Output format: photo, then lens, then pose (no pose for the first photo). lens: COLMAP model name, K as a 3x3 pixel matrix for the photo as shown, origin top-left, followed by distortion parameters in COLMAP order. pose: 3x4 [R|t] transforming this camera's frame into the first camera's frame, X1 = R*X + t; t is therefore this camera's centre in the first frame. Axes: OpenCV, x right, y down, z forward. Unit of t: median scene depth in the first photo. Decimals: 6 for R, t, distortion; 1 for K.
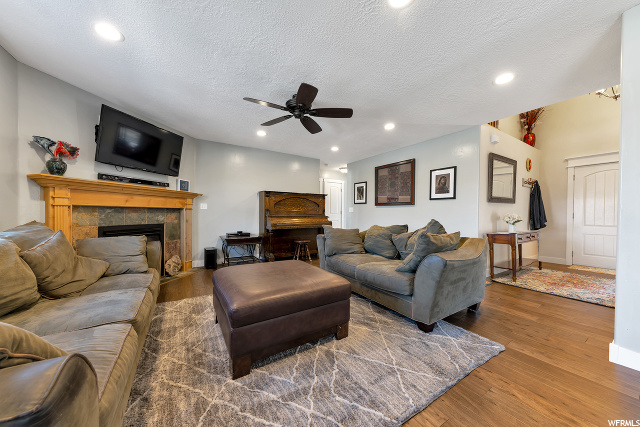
lens RADIAL K [[222.4, 0, 323.9], [0, 222.4, 213.2], [0, 0, 1]] dist [-0.000967, -0.000500]
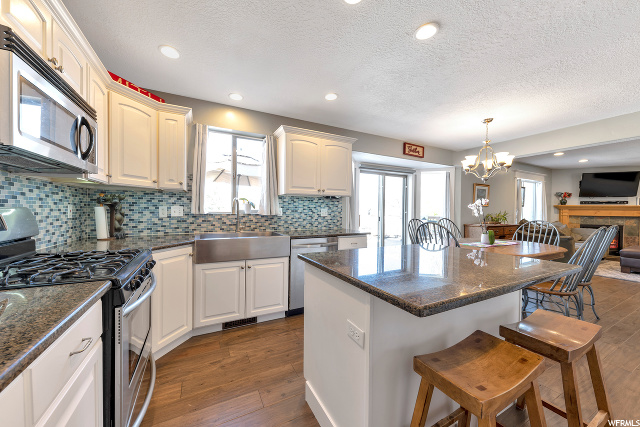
lens RADIAL K [[222.4, 0, 302.1], [0, 222.4, 210.4], [0, 0, 1]] dist [-0.000967, -0.000500]
pose [[-0.138976, -0.000971, -0.990295, 1.301338], [-0.011385, 0.999935, 0.000617, -0.041530], [0.990230, 0.011361, -0.138978, -1.205053]]
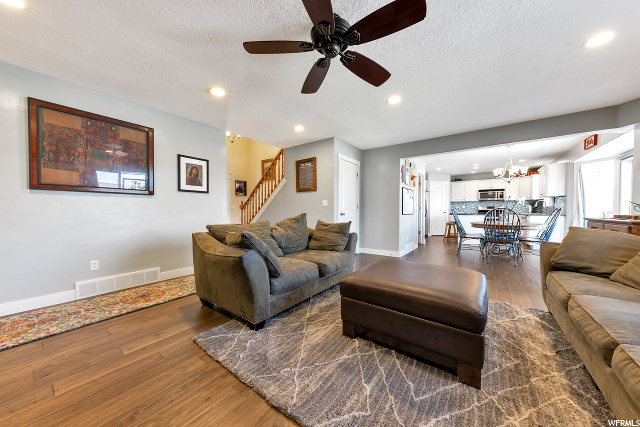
lens RADIAL K [[222.4, 0, 314.1], [0, 222.4, 213.3], [0, 0, 1]] dist [-0.000967, -0.000500]
pose [[-0.329371, -0.013637, 0.944102, -0.524049], [-0.002355, 0.999904, 0.013622, 0.010571], [-0.944198, 0.002264, -0.329372, 0.930006]]
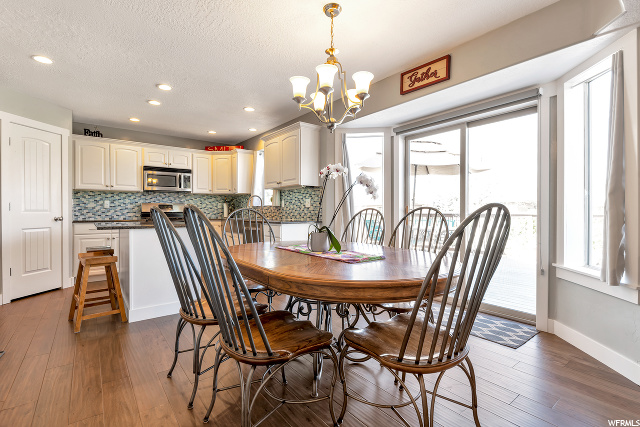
lens RADIAL K [[295.5, 0, 322.8], [0, 295.5, 213.8], [0, 0, 1]] dist [-0.011012, -0.001310]
pose [[-0.995484, -0.000924, -0.094929, 0.441035], [-0.001754, 0.999961, 0.008666, -0.001725], [0.094917, 0.008793, -0.995446, -0.071190]]
